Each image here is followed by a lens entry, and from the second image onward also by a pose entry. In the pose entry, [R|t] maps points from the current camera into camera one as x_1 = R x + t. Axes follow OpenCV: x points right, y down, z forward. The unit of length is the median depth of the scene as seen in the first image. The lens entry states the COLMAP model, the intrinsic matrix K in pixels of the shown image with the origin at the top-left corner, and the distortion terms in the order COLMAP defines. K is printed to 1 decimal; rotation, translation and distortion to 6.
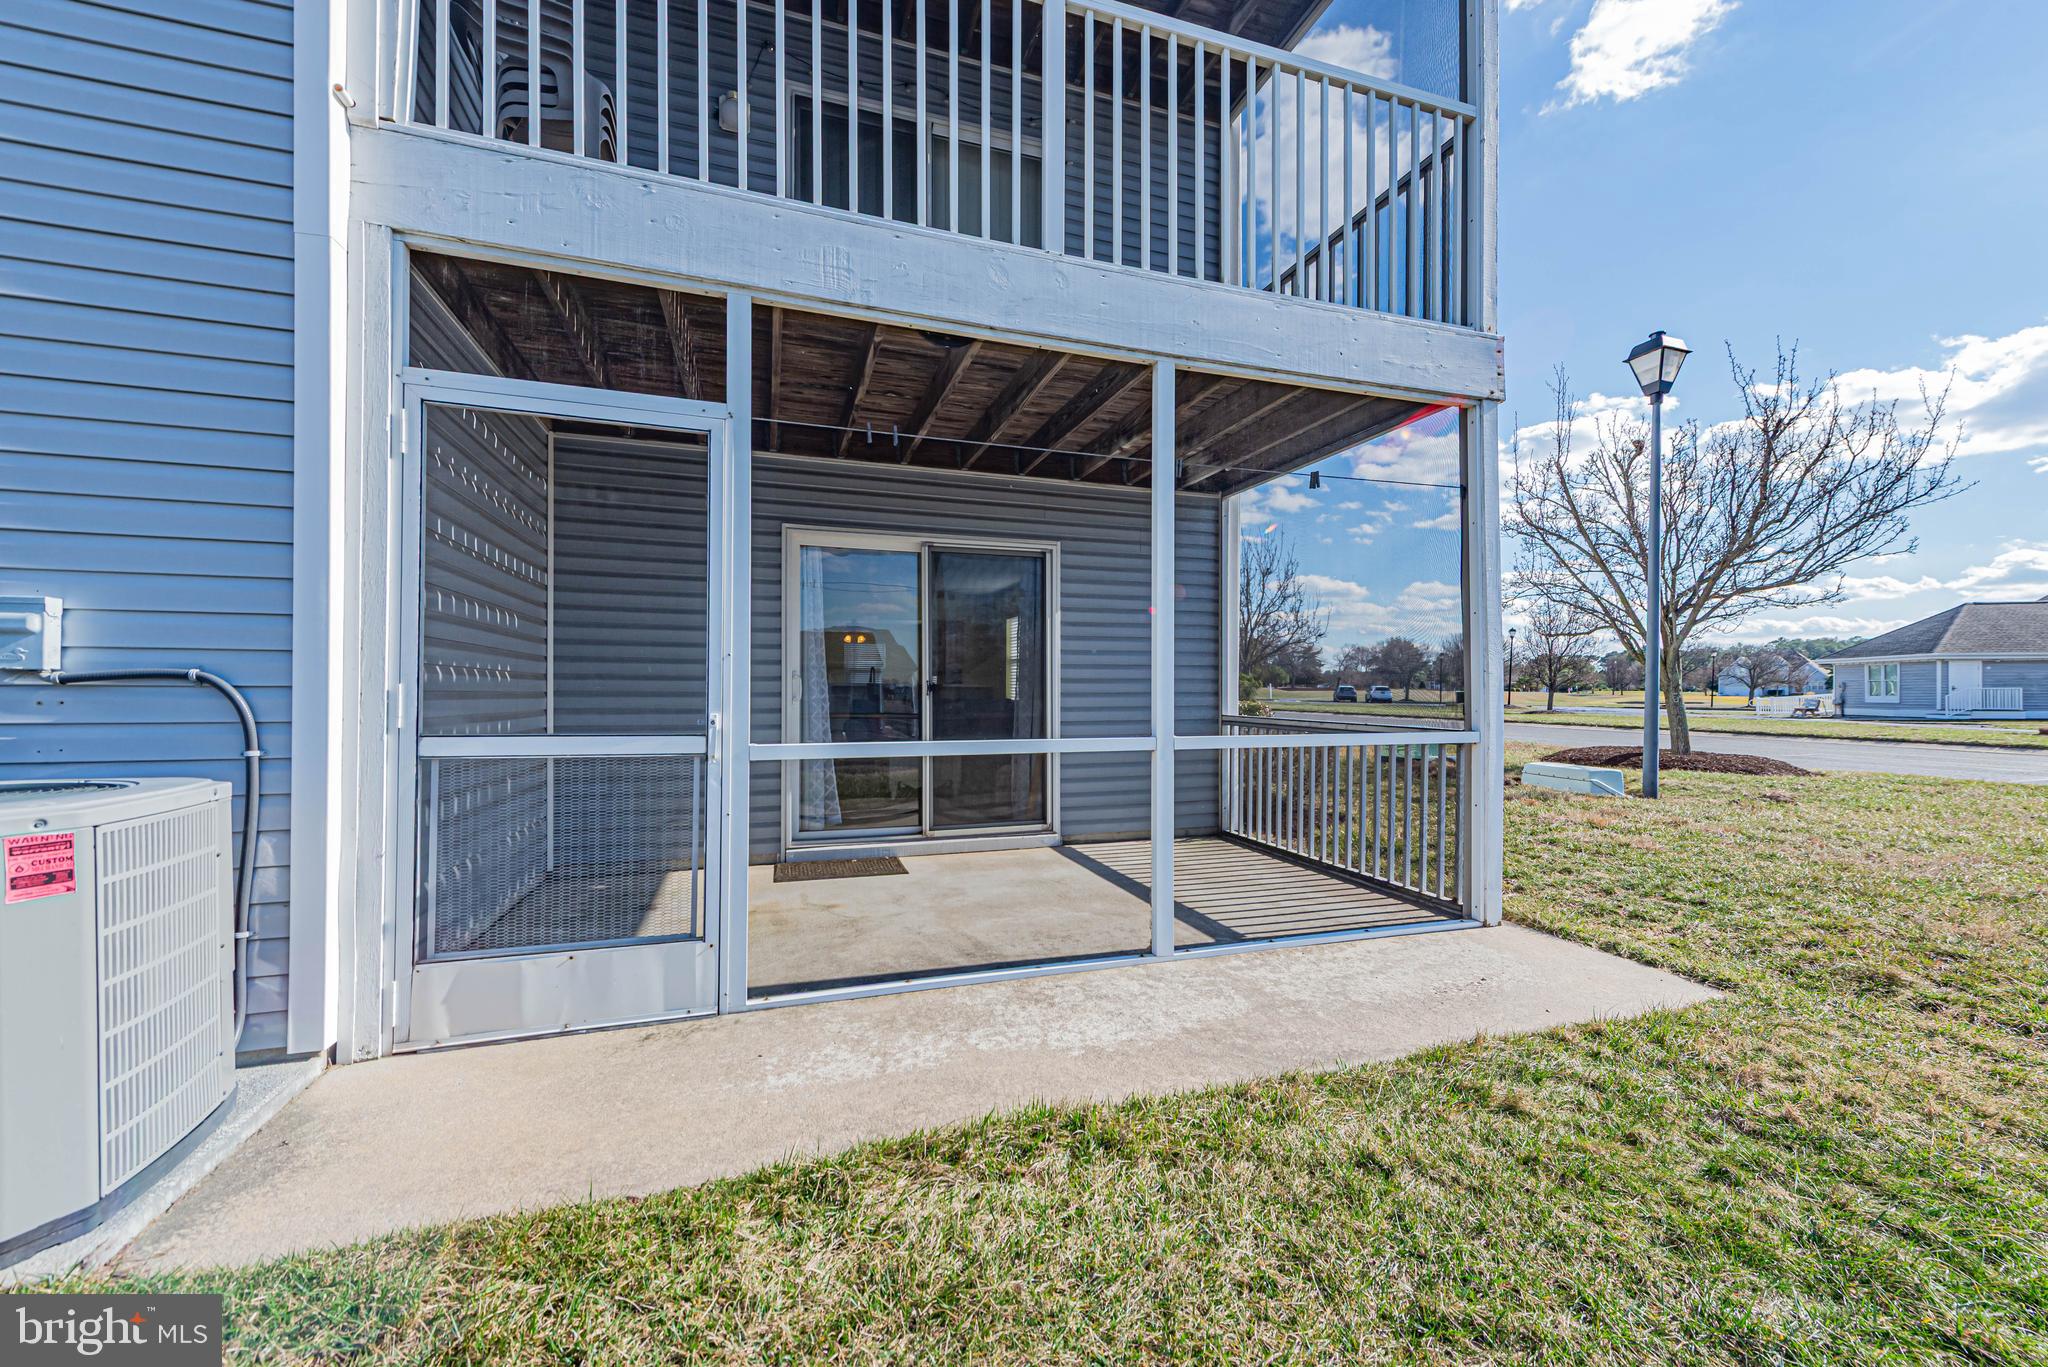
lens RADIAL K [[779.0, 0, 1033.6], [0, 779.0, 688.5], [0, 0, 1]] dist [0.010416, -0.000103]
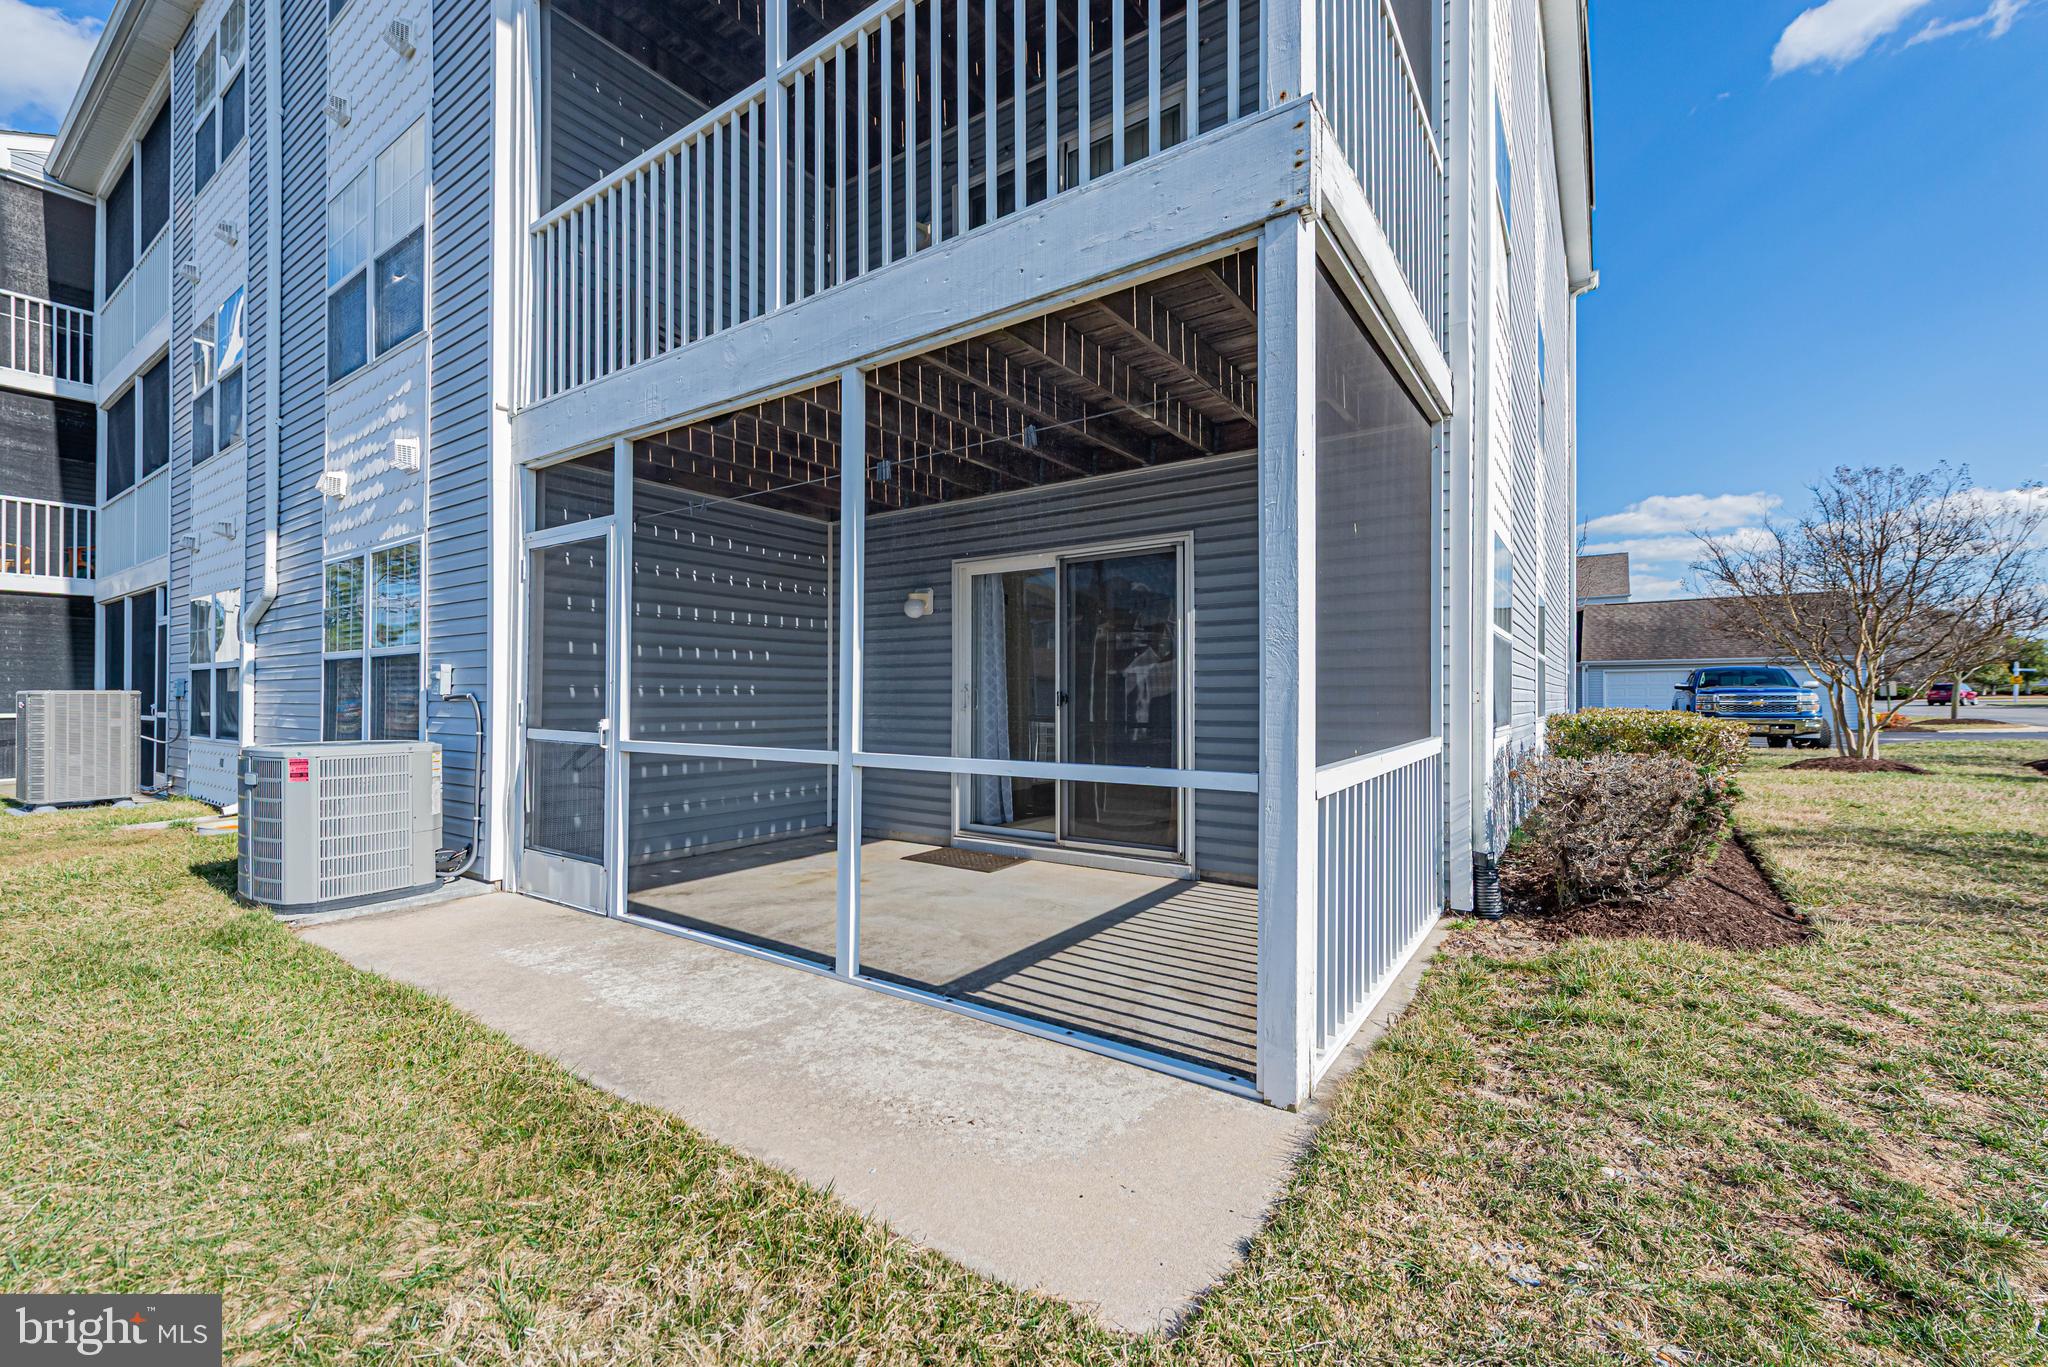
lens RADIAL K [[779.0, 0, 1033.6], [0, 779.0, 688.5], [0, 0, 1]] dist [0.010416, -0.000103]
pose [[0.630776, -0.011149, -0.775885, 1.081676], [0.003767, 0.999929, -0.011306, -0.004958], [0.775956, 0.004209, 0.630773, 0.566516]]
